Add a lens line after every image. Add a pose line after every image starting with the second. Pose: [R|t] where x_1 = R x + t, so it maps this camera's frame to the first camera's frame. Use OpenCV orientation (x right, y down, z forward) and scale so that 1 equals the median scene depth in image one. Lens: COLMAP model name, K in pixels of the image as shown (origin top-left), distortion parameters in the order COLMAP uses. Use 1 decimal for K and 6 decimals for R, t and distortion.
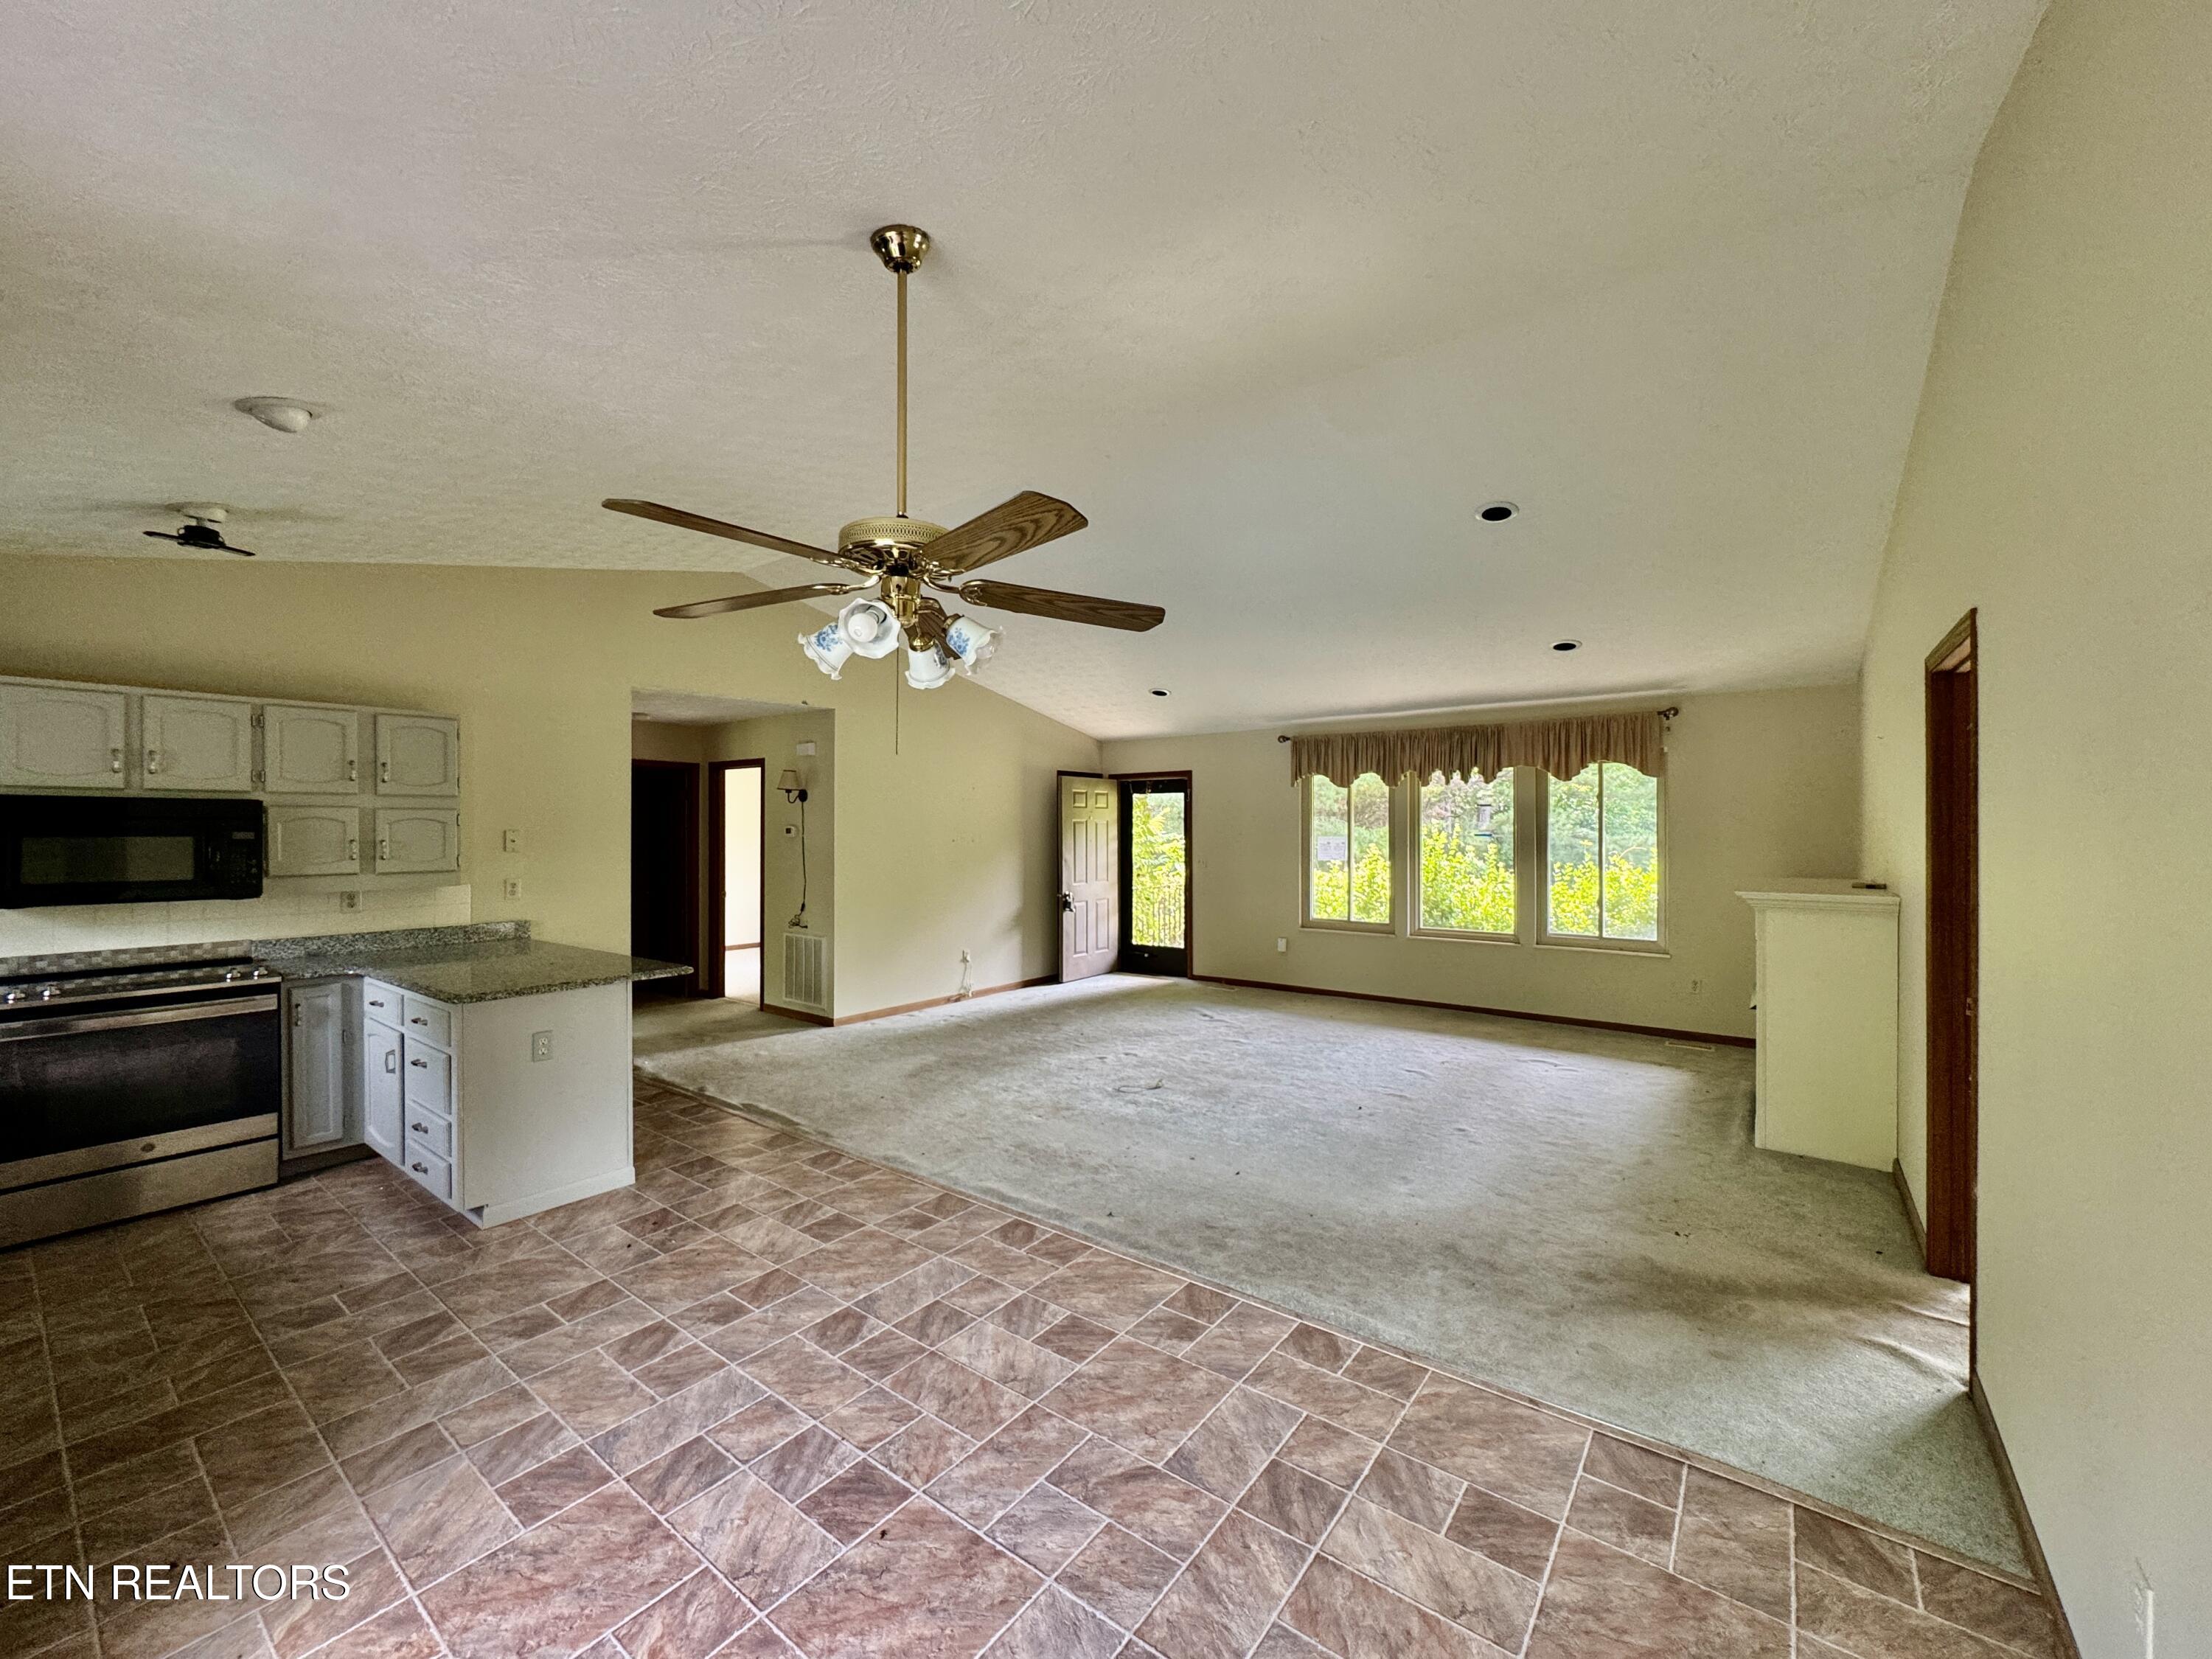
lens RADIAL K [[884.4, 0, 1105.0], [0, 884.4, 828.0], [0, 0, 1]] dist [-0.001303, -0.000335]
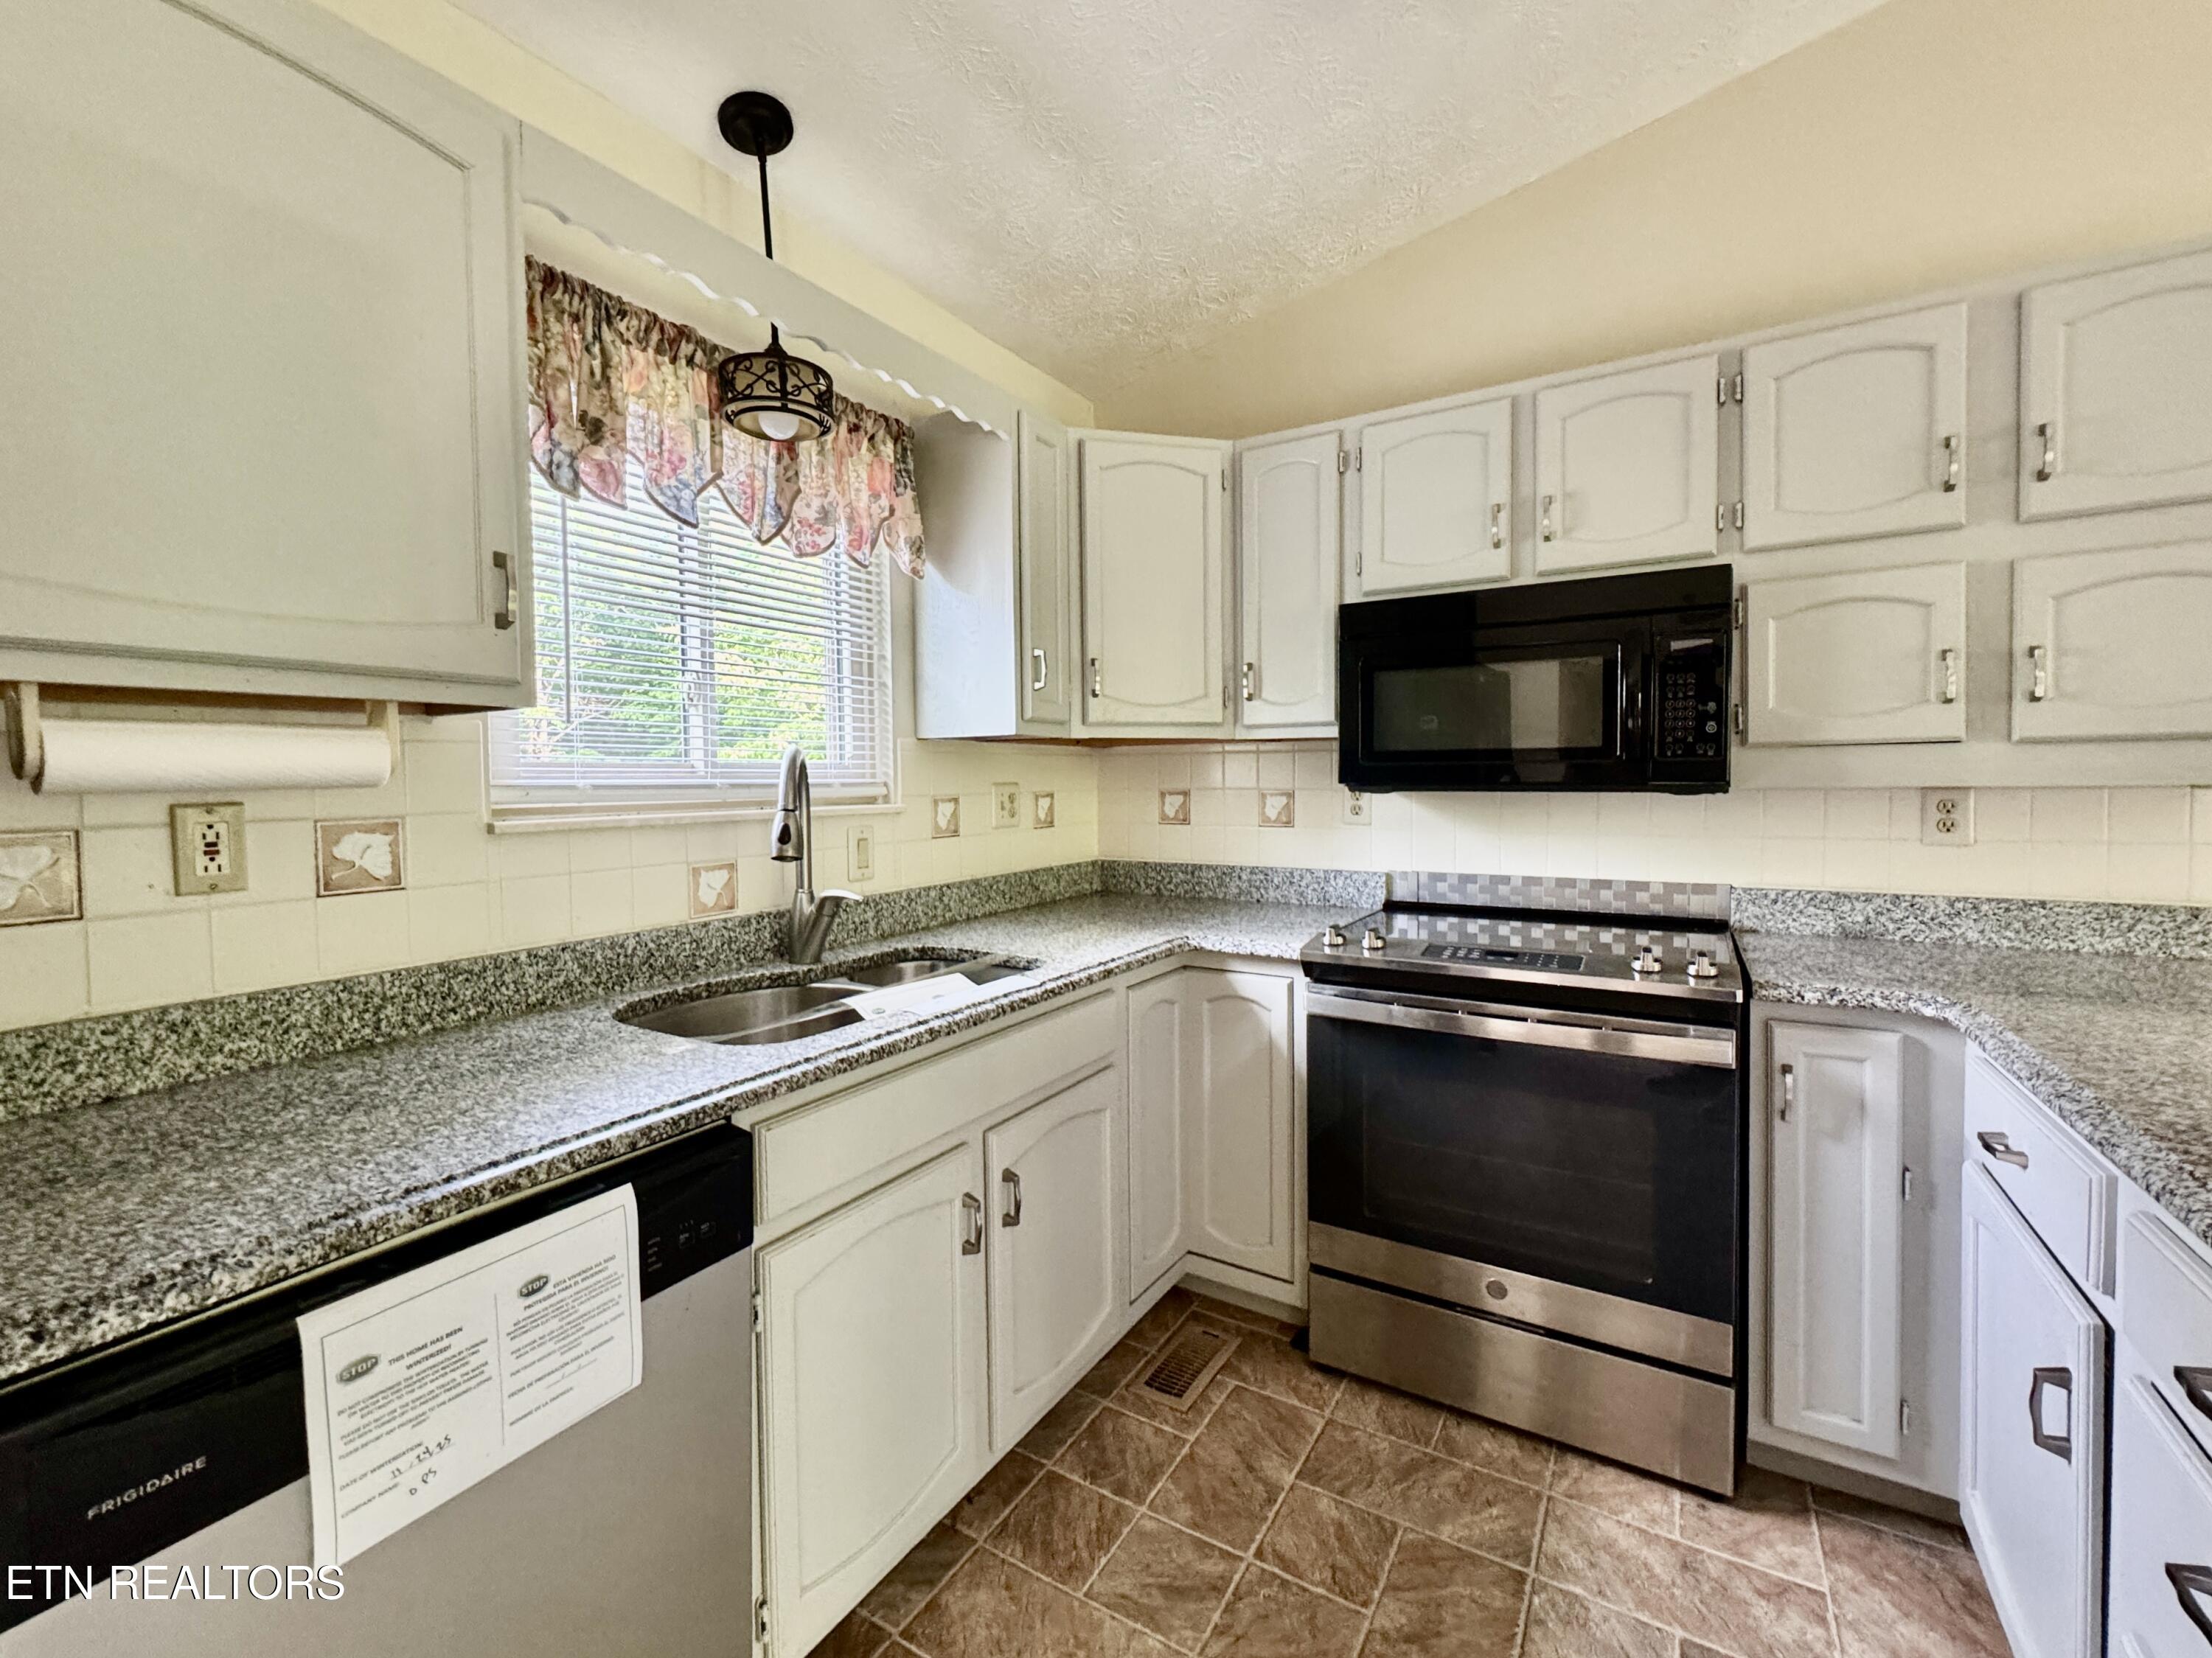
lens RADIAL K [[936.8, 0, 1109.6], [0, 936.8, 811.8], [0, 0, 1]] dist [-0.000372, 0.000544]
pose [[0.110567, 0.034105, -0.993283, -0.568156], [0.010540, 0.999315, 0.035485, 0.074120], [0.993813, -0.014392, 0.110132, 0.692275]]
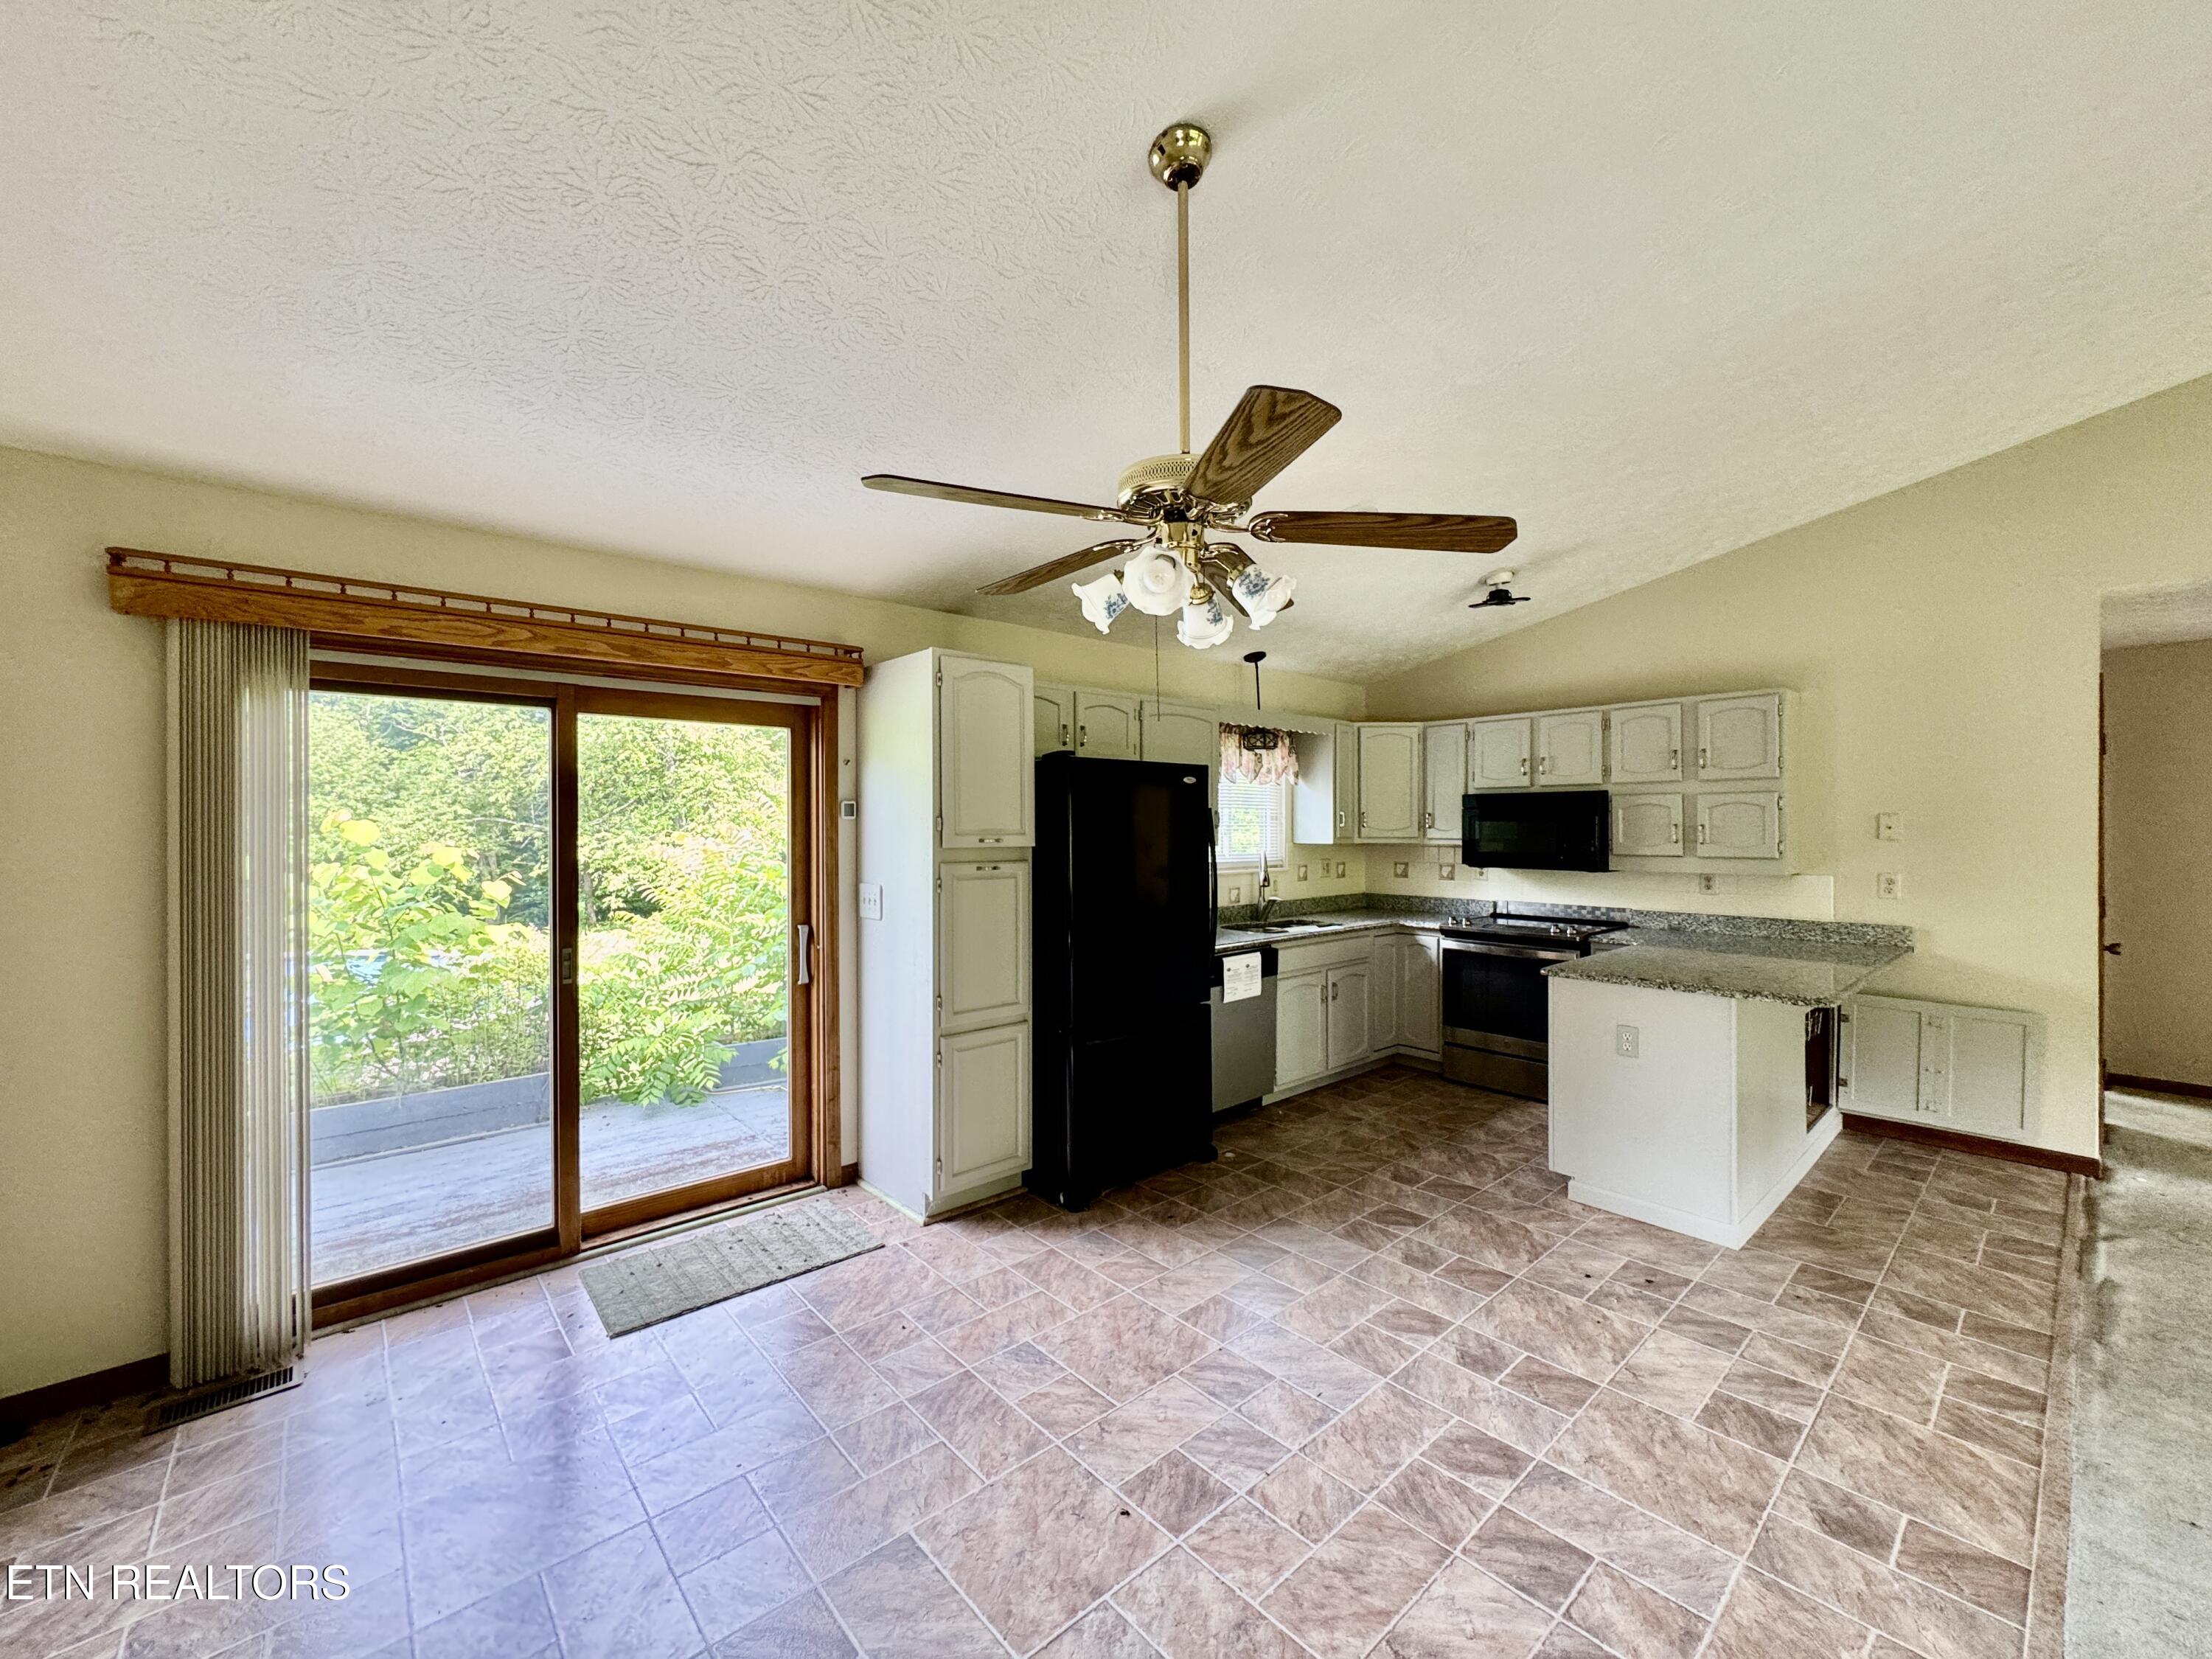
lens RADIAL K [[884.4, 0, 1106.8], [0, 884.4, 827.7], [0, 0, 1]] dist [-0.001303, -0.000335]
pose [[-0.194140, 0.002887, -0.980970, 0.377840], [0.003306, 0.999992, 0.002289, 0.014717], [0.980968, -0.002799, -0.194148, 0.614787]]
